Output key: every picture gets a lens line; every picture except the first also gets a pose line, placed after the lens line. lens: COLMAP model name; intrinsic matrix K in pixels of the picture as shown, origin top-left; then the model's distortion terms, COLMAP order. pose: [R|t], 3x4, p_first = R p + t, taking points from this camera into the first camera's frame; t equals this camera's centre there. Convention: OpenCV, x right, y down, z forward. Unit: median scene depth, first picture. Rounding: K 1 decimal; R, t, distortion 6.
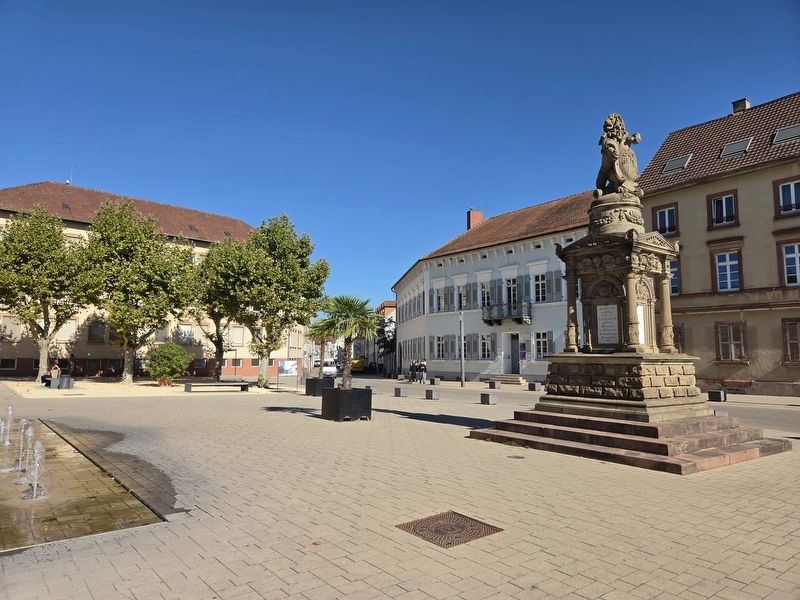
lens RADIAL K [[551.1, 0, 397.1], [0, 551.1, 289.8], [0, 0, 1]] dist [0.073747, -0.061475]
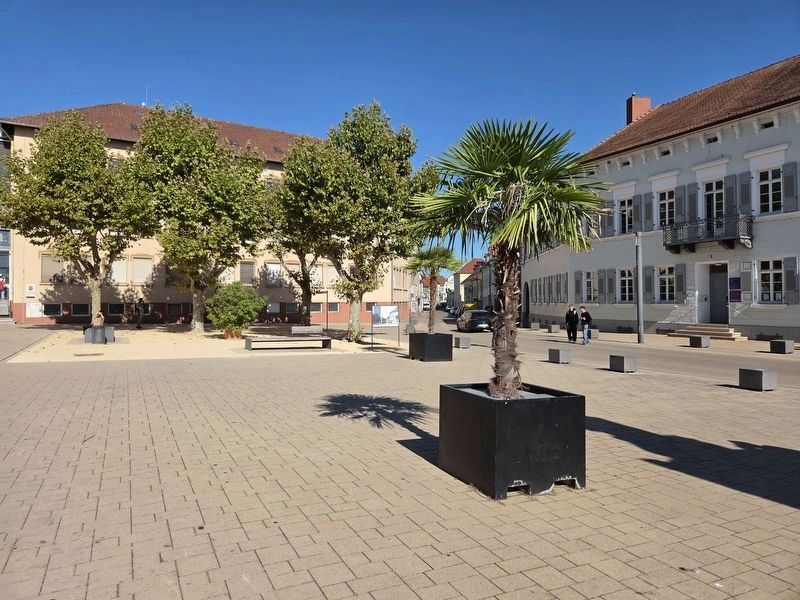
lens RADIAL K [[551.1, 0, 397.1], [0, 551.1, 289.8], [0, 0, 1]] dist [0.073747, -0.061475]
pose [[0.980969, -0.010485, -0.193879, -0.039049], [0.030311, 0.994568, 0.099575, 0.033132], [0.191782, -0.103557, 0.975959, 0.276923]]
